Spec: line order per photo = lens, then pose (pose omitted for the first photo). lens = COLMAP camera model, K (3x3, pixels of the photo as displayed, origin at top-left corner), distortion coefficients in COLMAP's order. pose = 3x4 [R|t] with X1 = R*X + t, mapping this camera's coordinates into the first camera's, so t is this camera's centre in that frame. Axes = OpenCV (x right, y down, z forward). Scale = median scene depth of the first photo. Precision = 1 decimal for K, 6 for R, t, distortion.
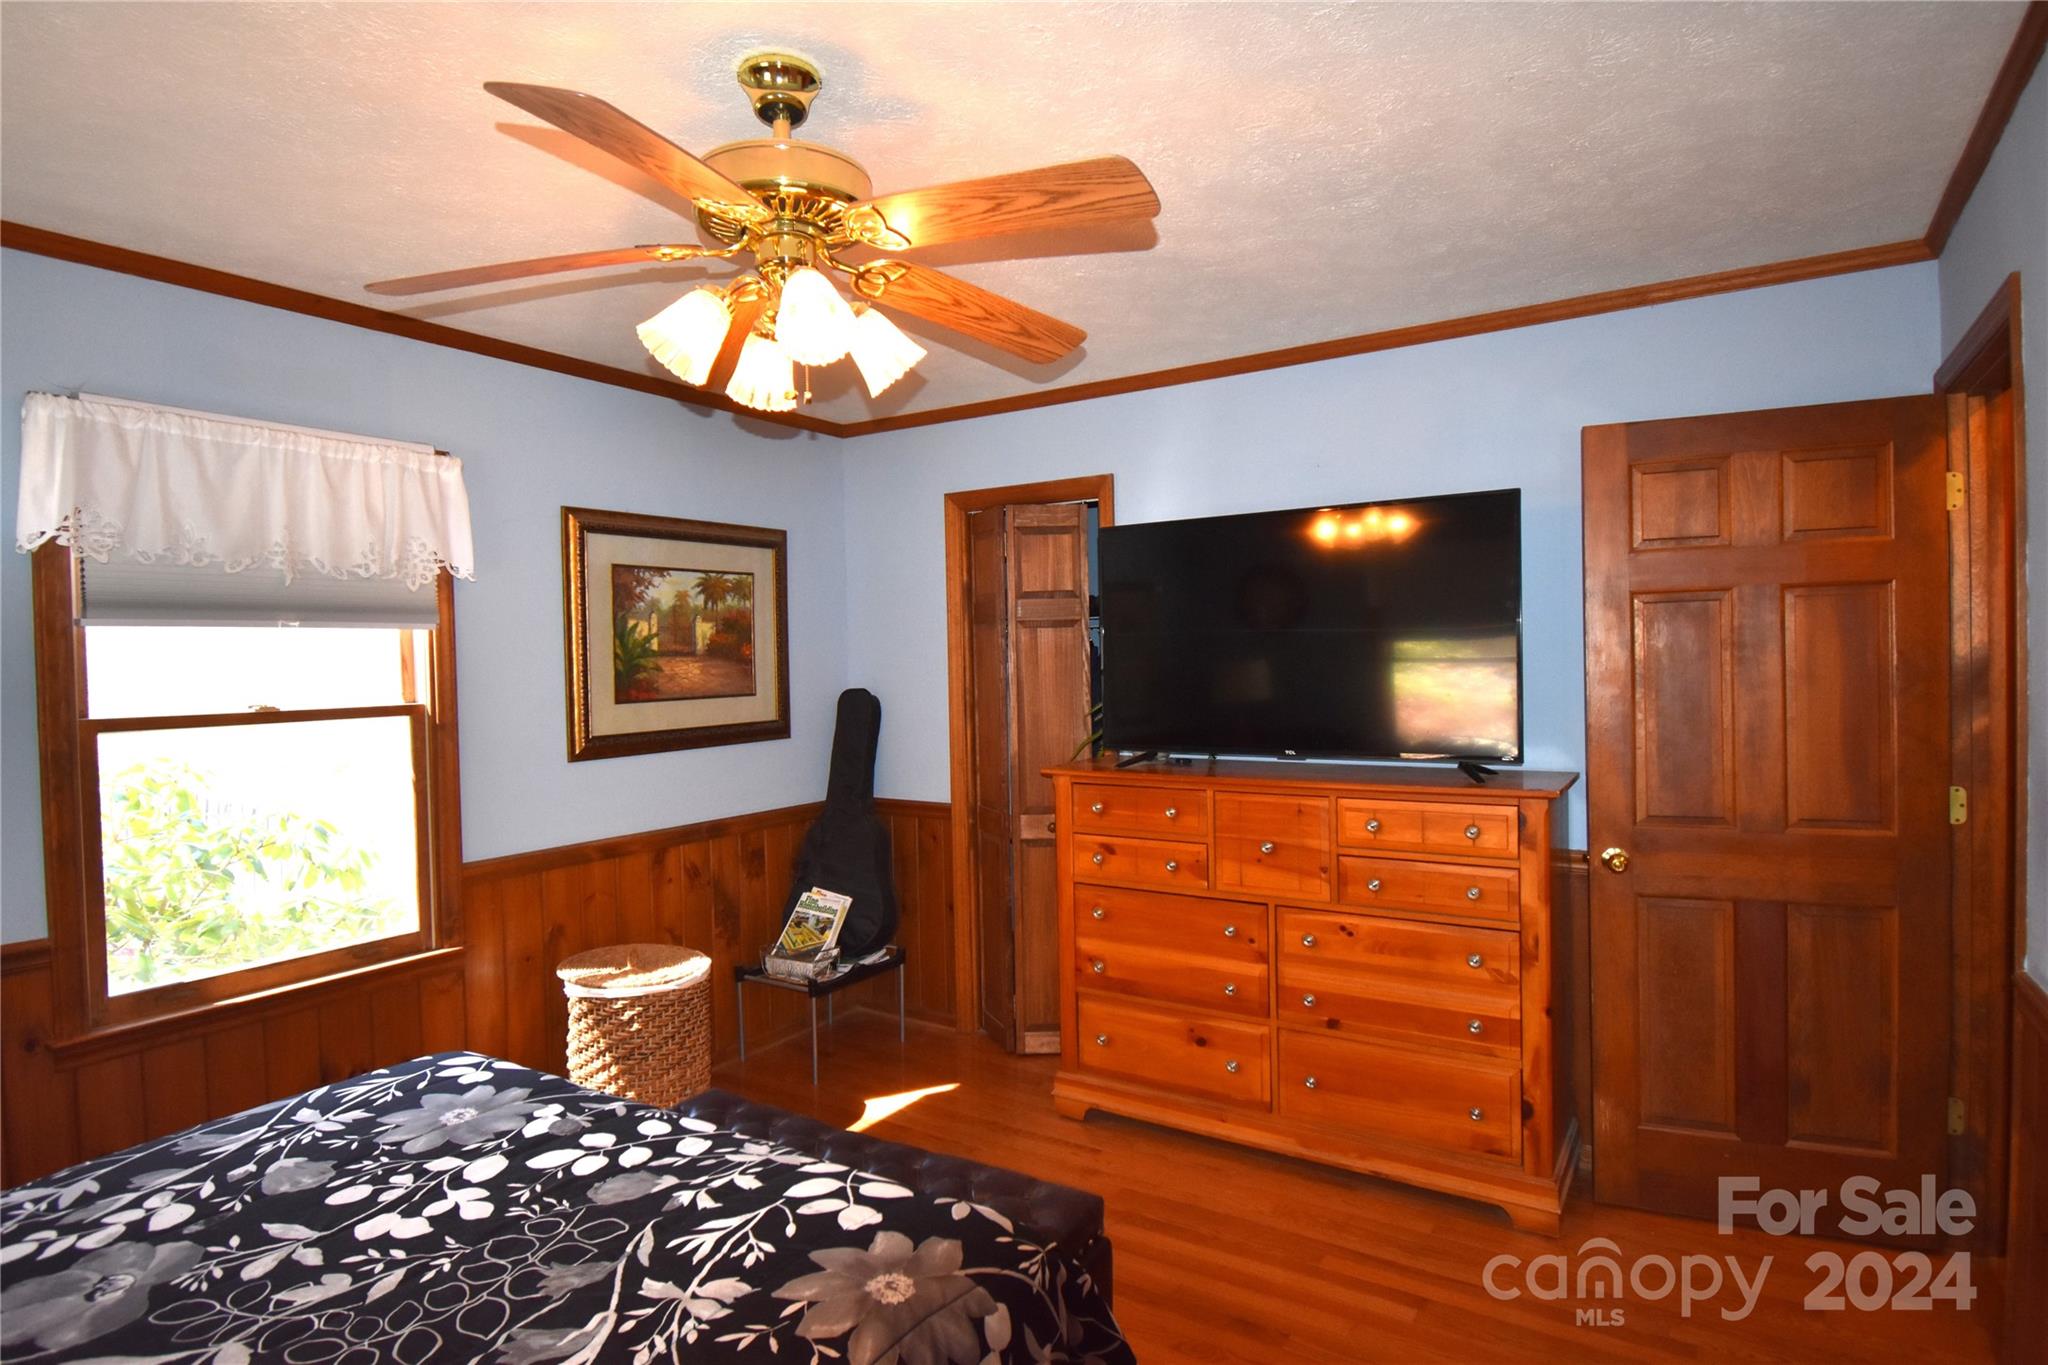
lens RADIAL K [[1082.7, 0, 1026.2], [0, 1082.7, 681.1], [0, 0, 1]] dist [0.022468, -0.029035]
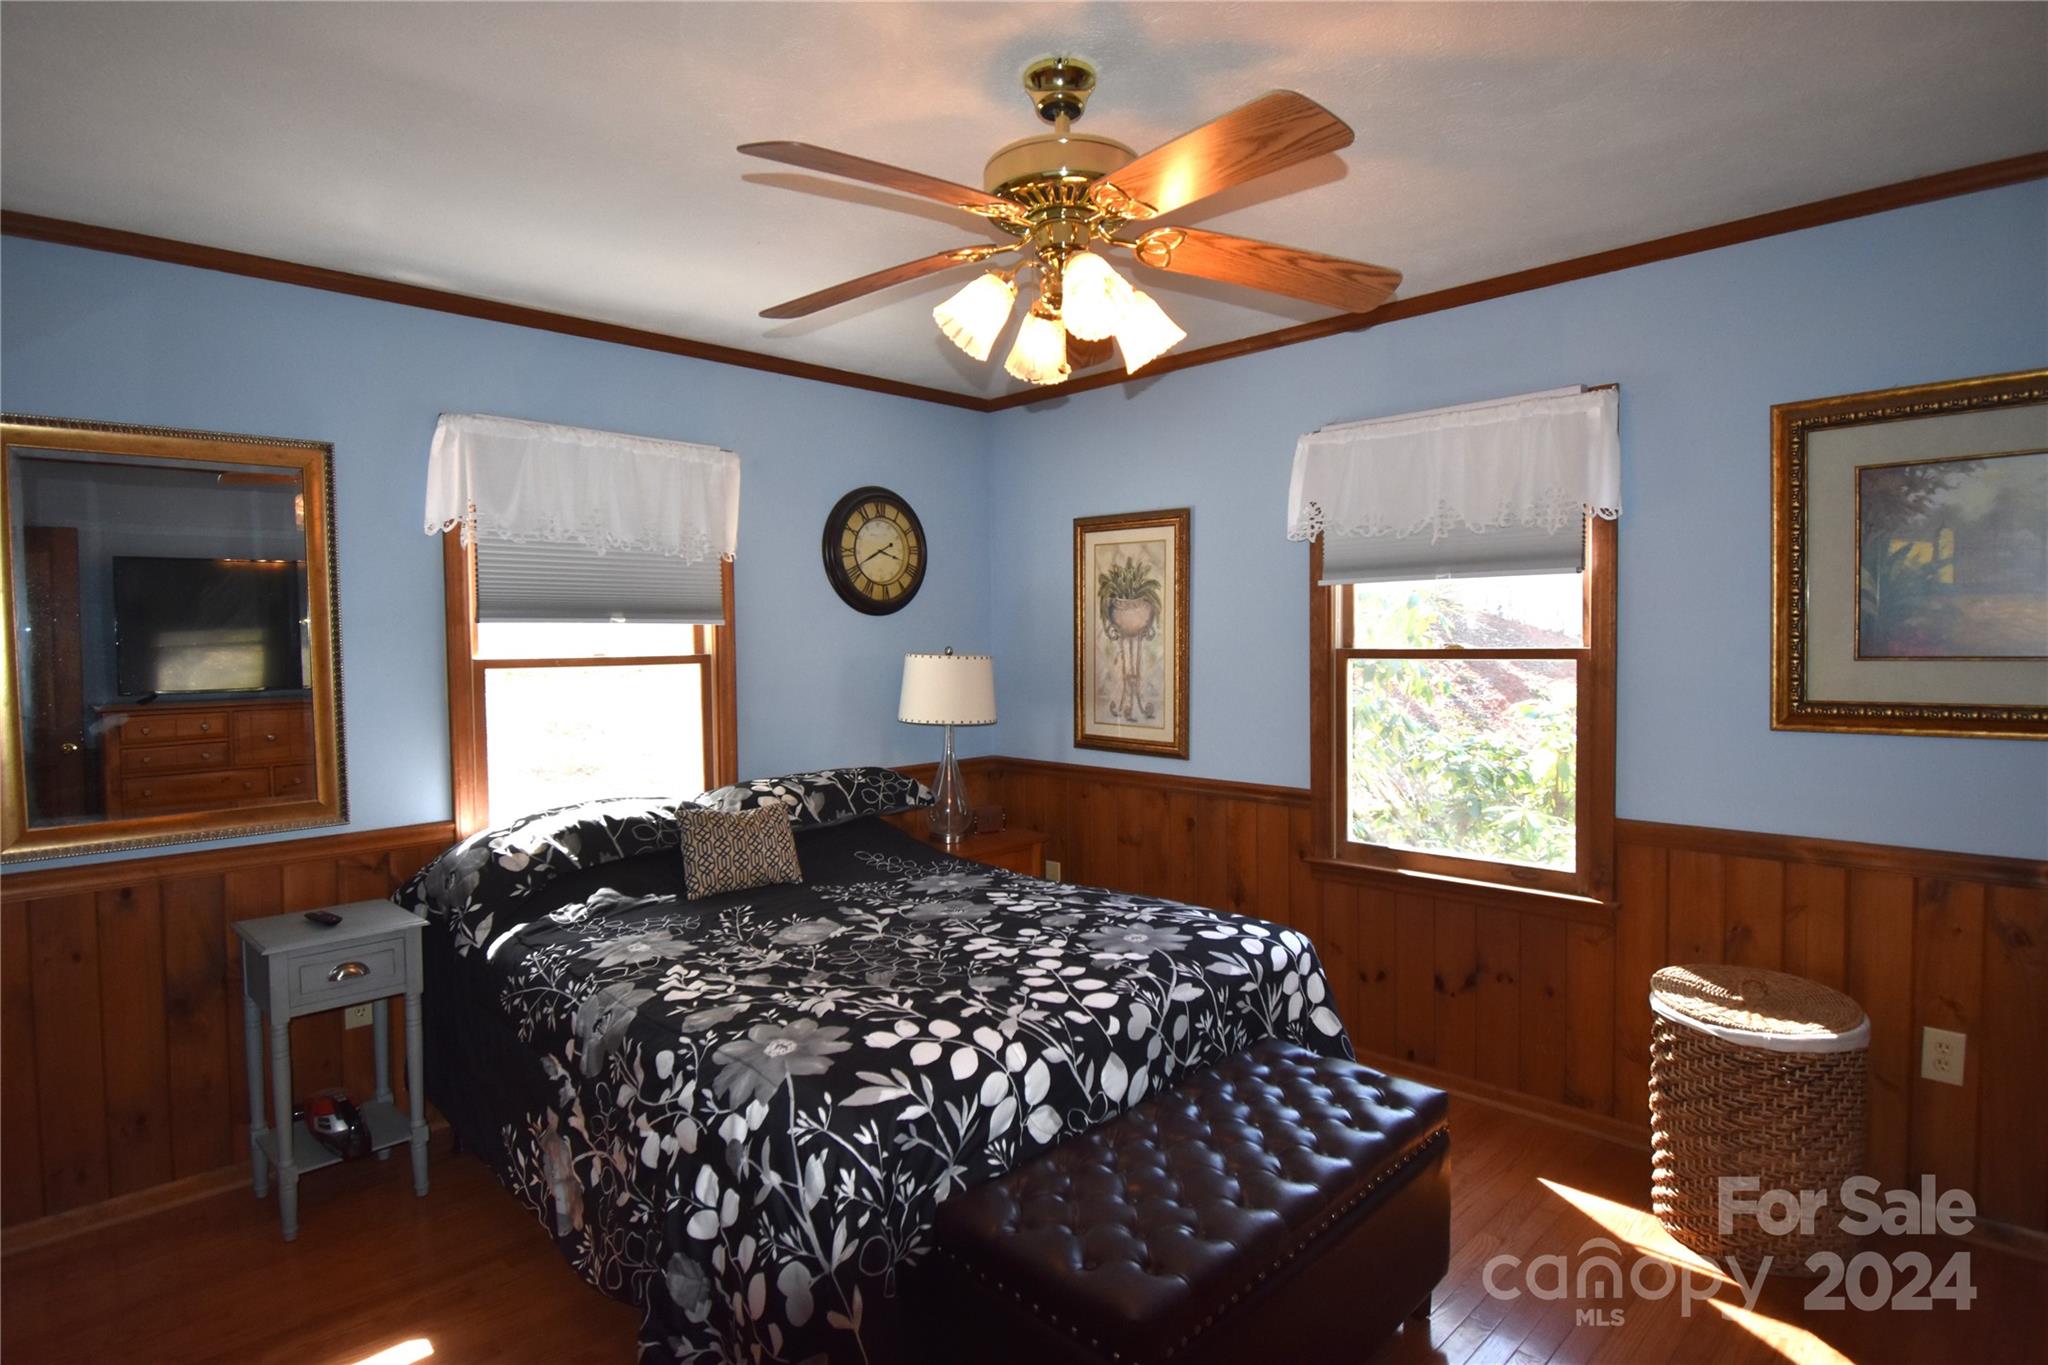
lens RADIAL K [[1082.7, 0, 1026.2], [0, 1082.7, 681.1], [0, 0, 1]] dist [0.022468, -0.029035]
pose [[-0.210121, 0.061394, -0.975746, 0.895738], [-0.004466, 0.997956, 0.063753, -0.017805], [0.977665, 0.017753, -0.209417, 1.216899]]
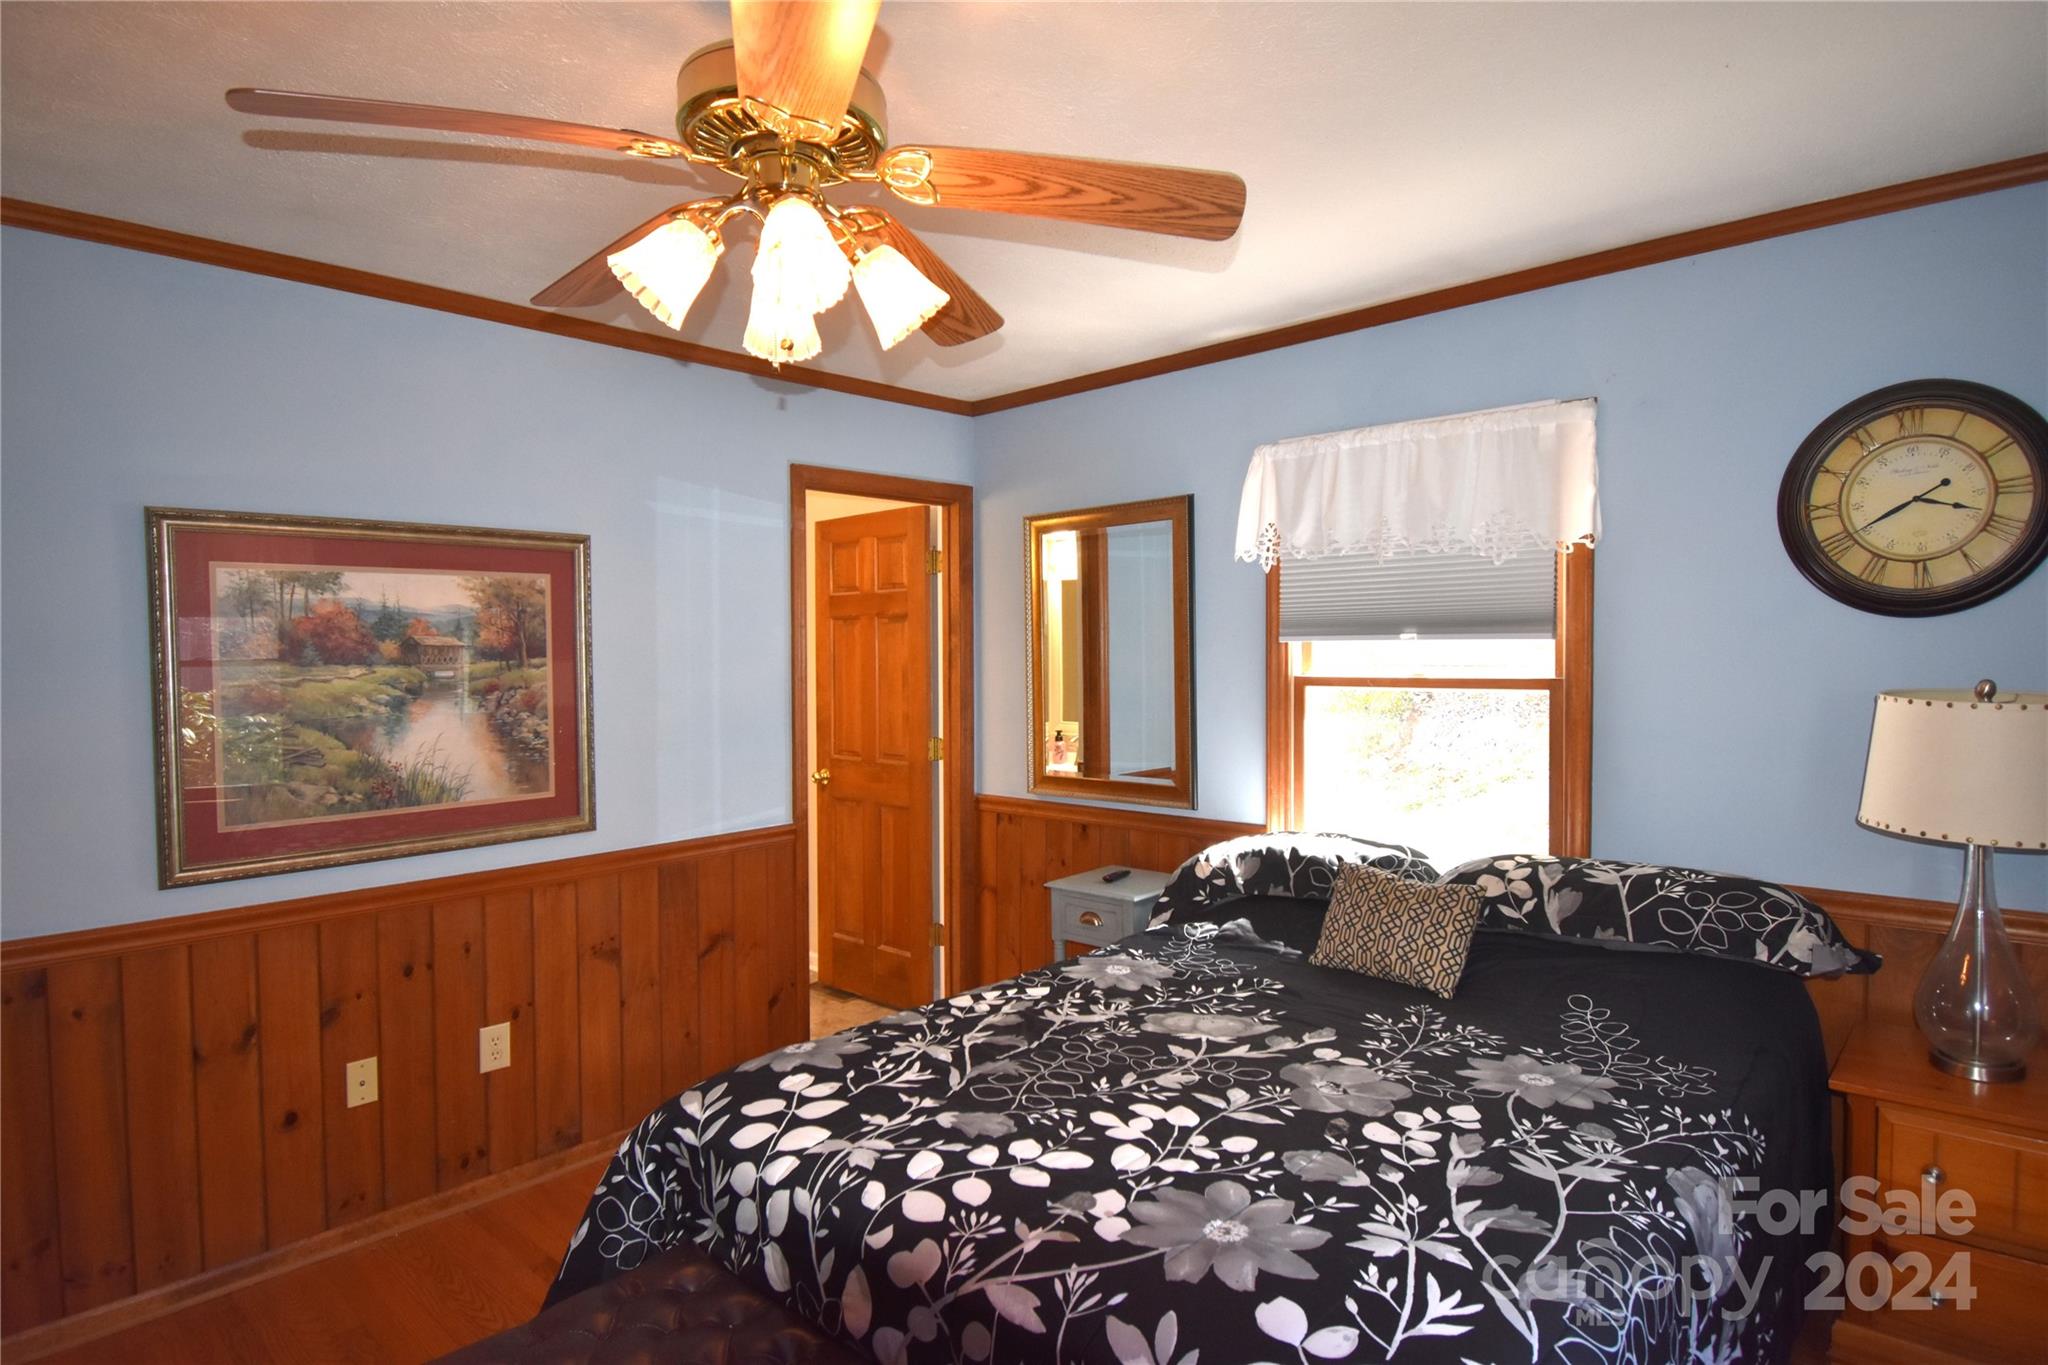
lens RADIAL K [[1082.7, 0, 1026.2], [0, 1082.7, 681.1], [0, 0, 1]] dist [0.022468, -0.029035]
pose [[-0.984490, 0.025453, 0.173583, -0.557428], [0.033922, 0.998366, 0.045996, -0.027797], [-0.172129, 0.051171, -0.983744, 1.862796]]
